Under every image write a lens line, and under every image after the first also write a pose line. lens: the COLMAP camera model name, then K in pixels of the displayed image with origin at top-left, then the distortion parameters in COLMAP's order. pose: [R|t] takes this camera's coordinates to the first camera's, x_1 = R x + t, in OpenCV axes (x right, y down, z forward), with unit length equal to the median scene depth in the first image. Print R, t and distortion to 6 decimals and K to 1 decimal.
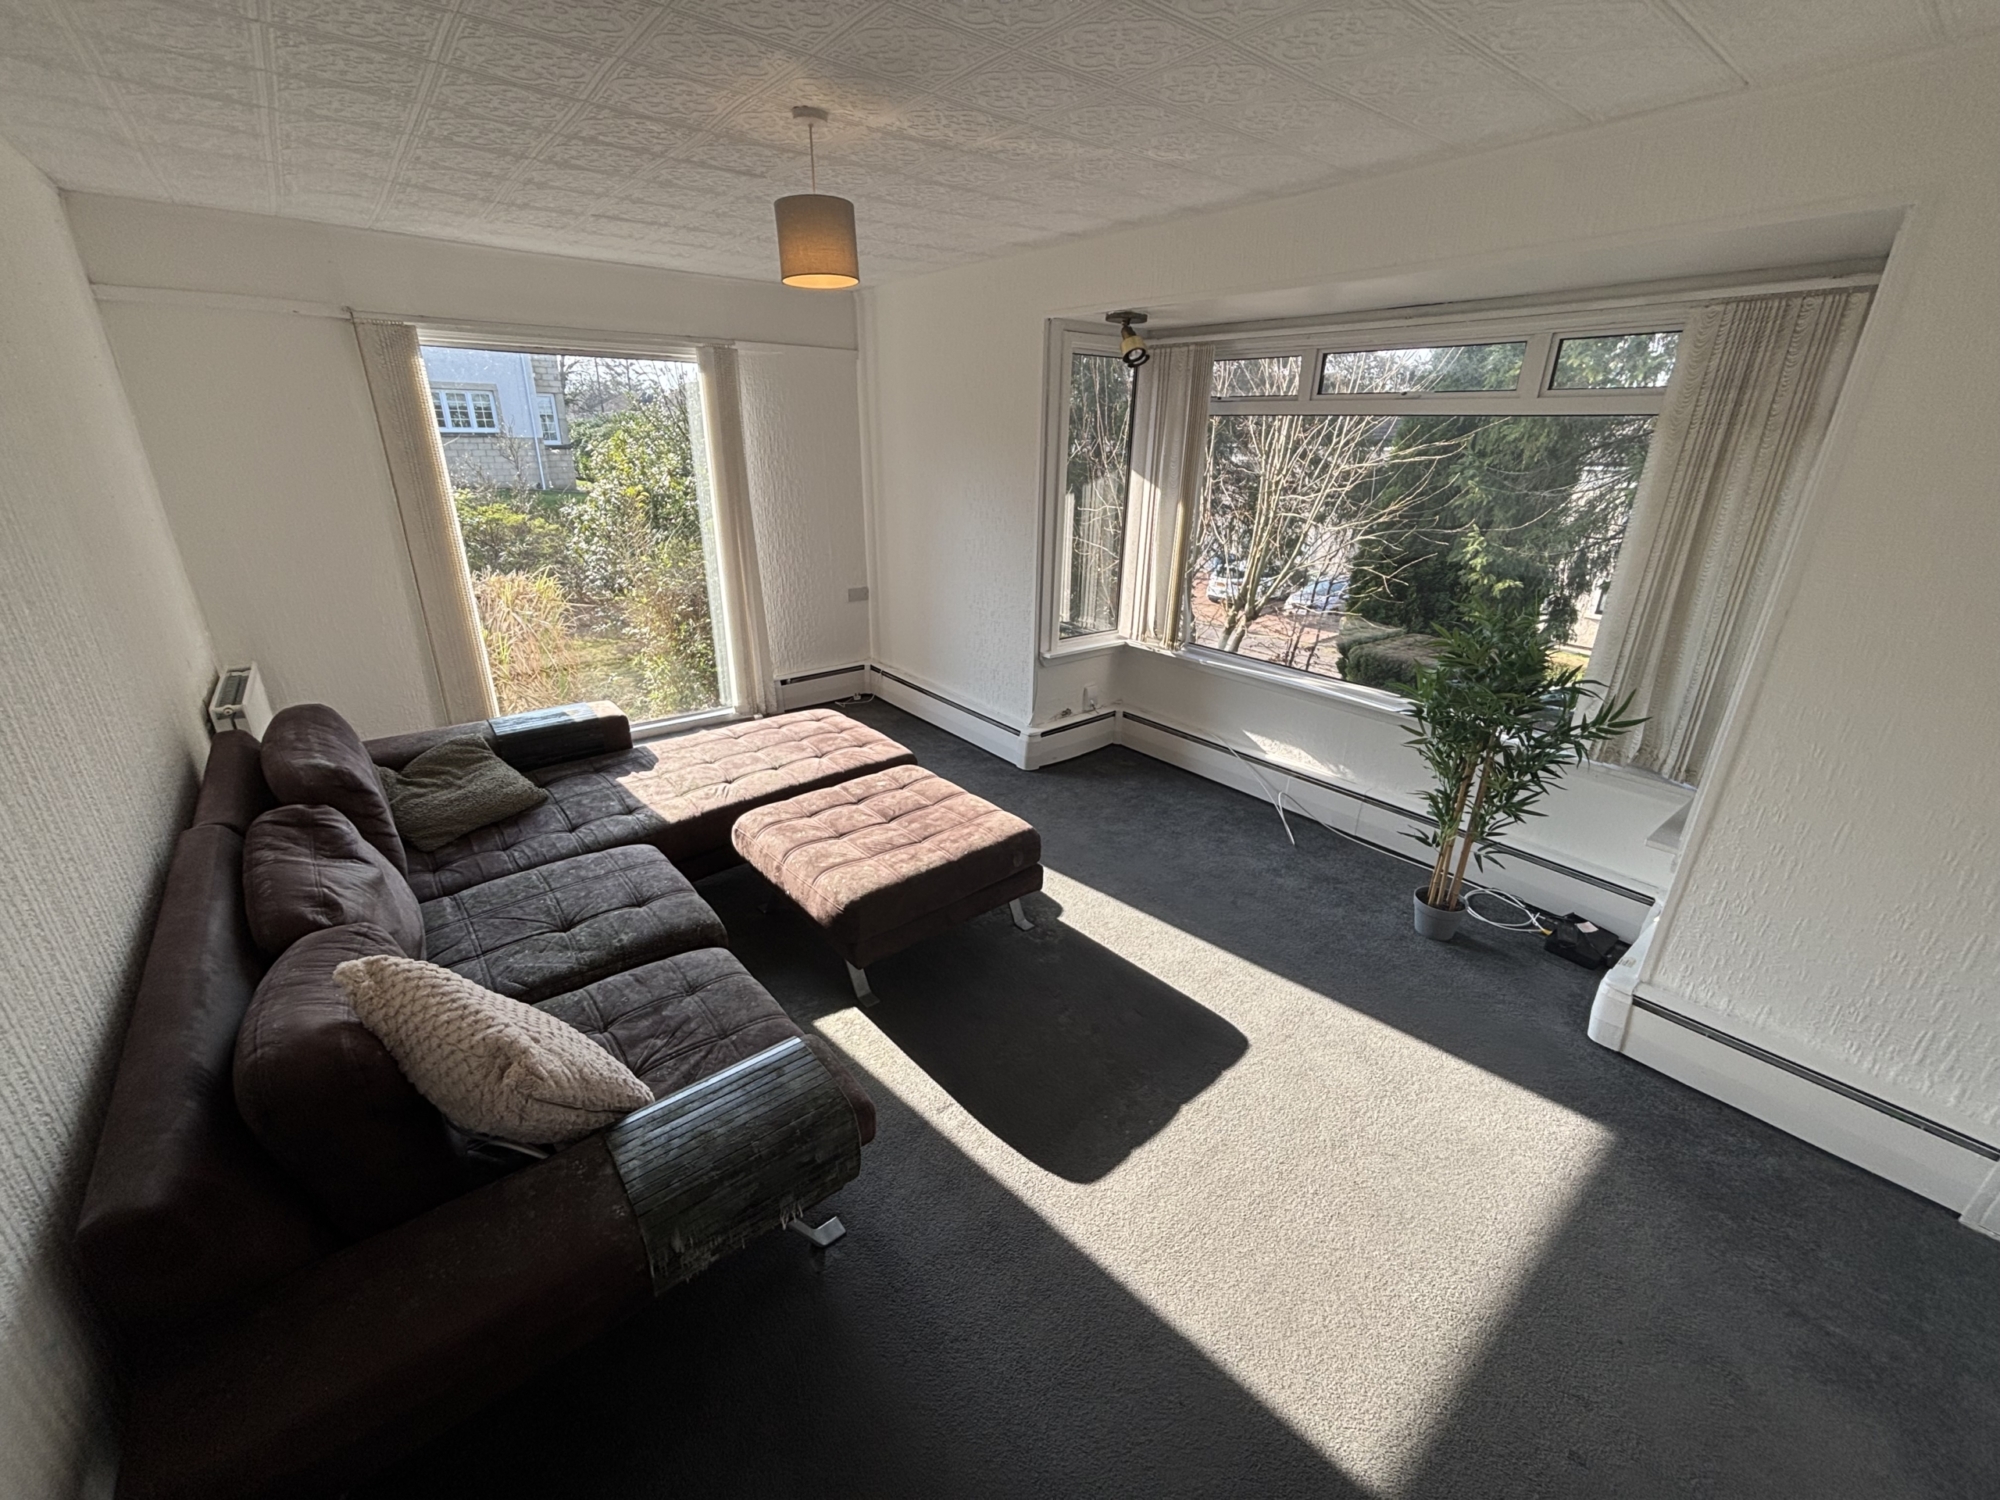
lens RADIAL K [[815.0, 0, 1003.6], [0, 815.0, 745.3], [0, 0, 1]] dist [0.001874, -0.000157]
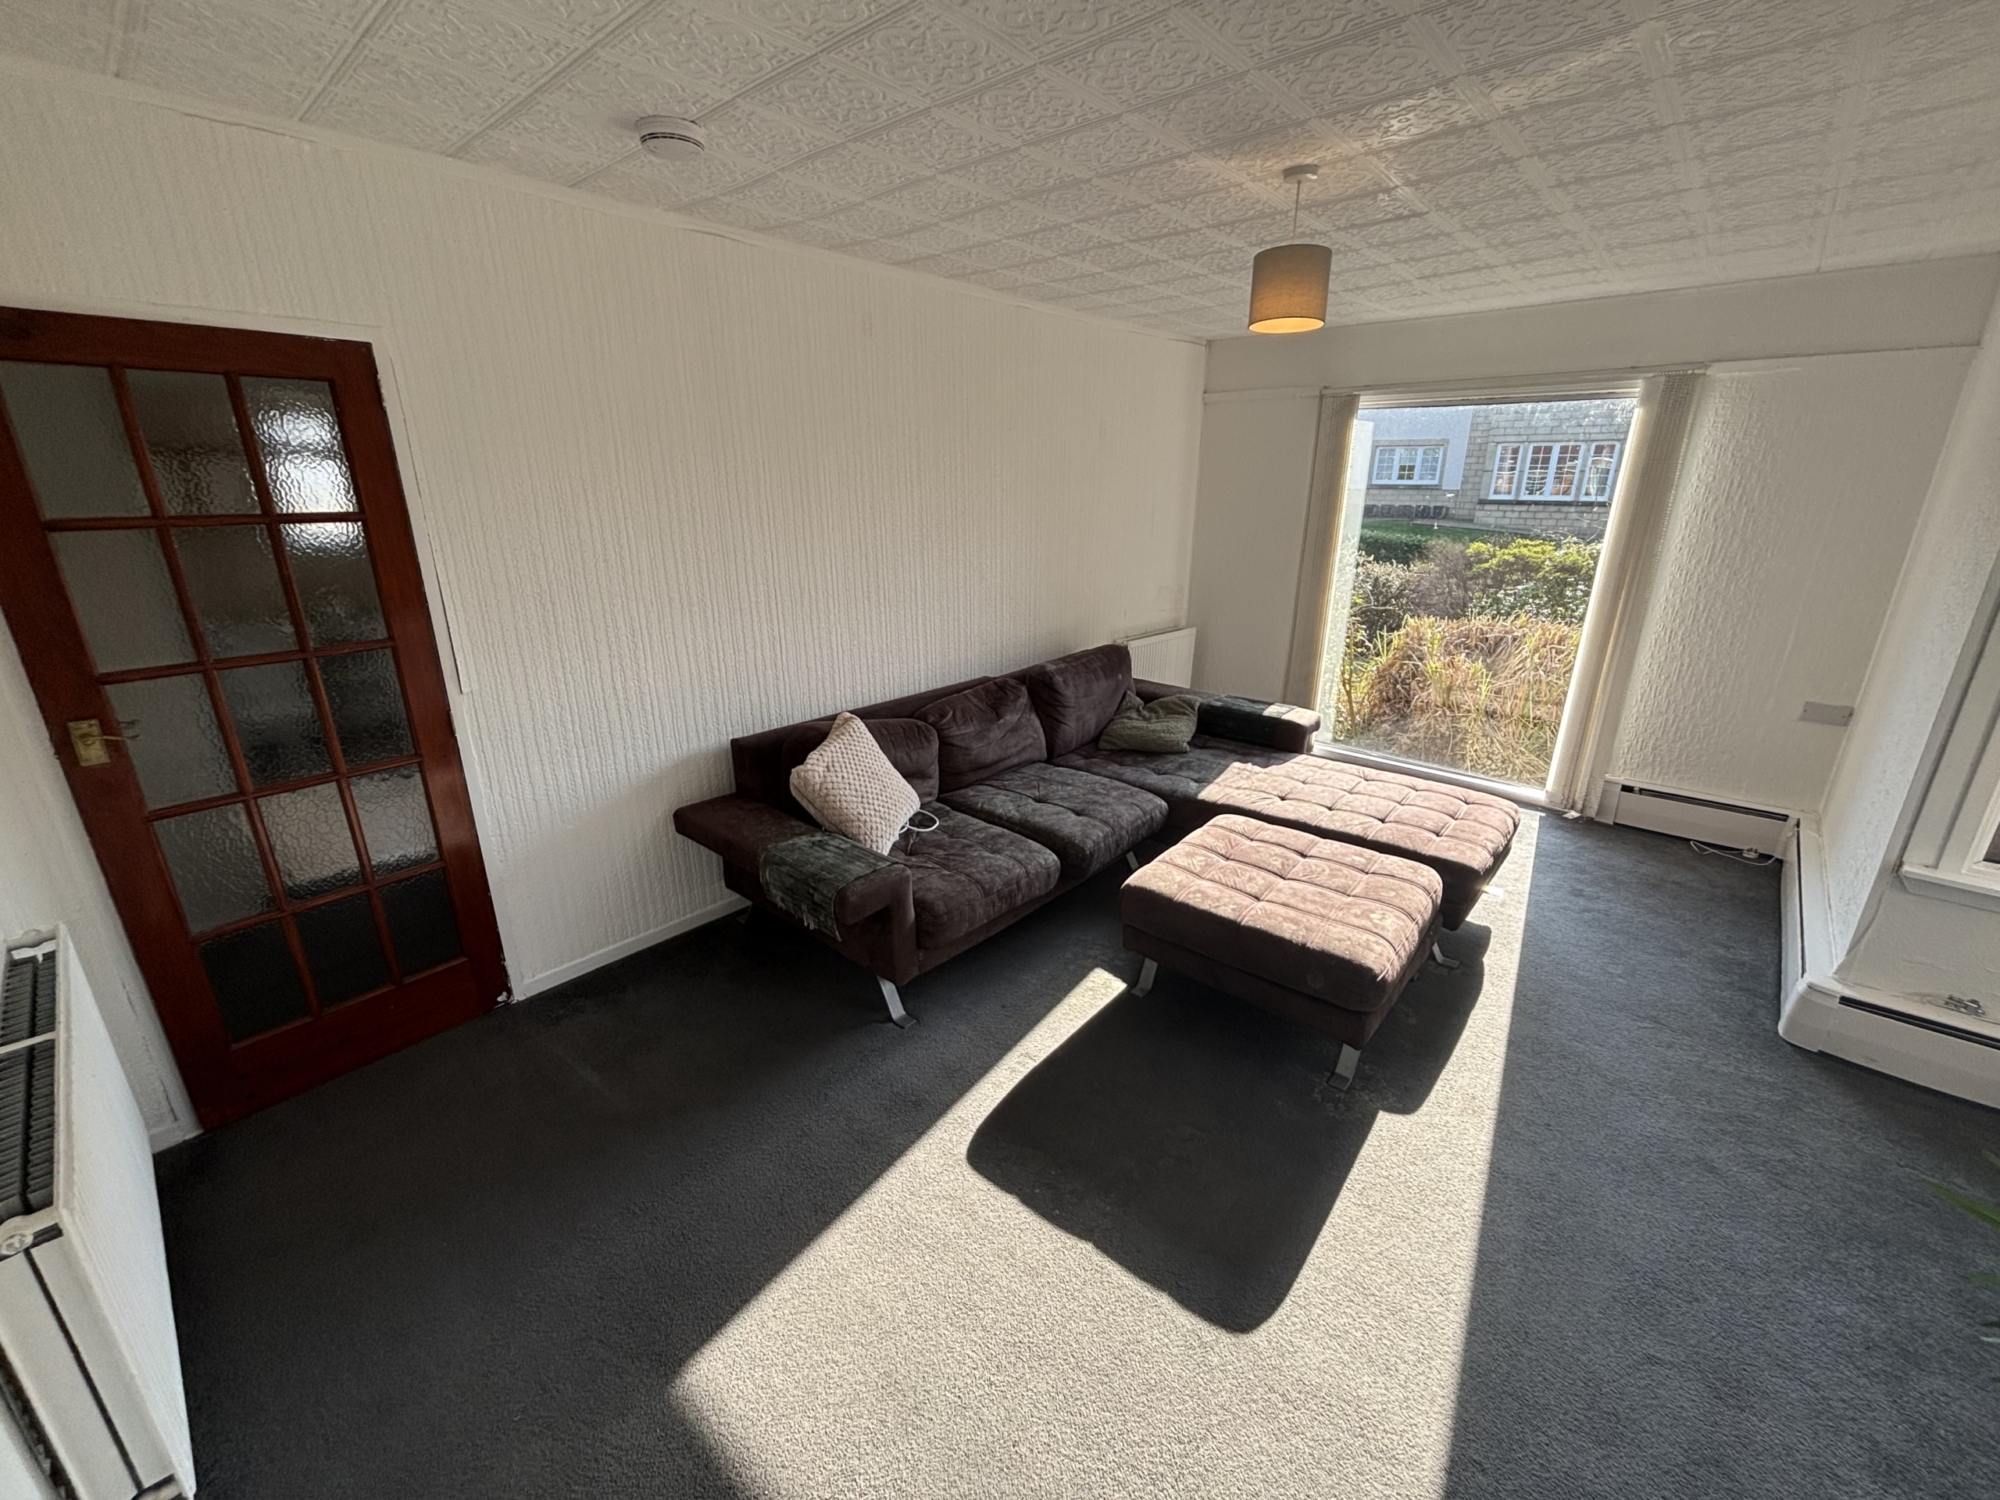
lens RADIAL K [[815.0, 0, 1007.0], [0, 815.0, 752.9], [0, 0, 1]] dist [0.001874, -0.000157]
pose [[0.170181, 0.303376, -0.937551, 0.607464], [-0.353330, 0.906952, 0.229340, -0.132188], [0.919889, 0.292235, 0.261538, 0.394792]]
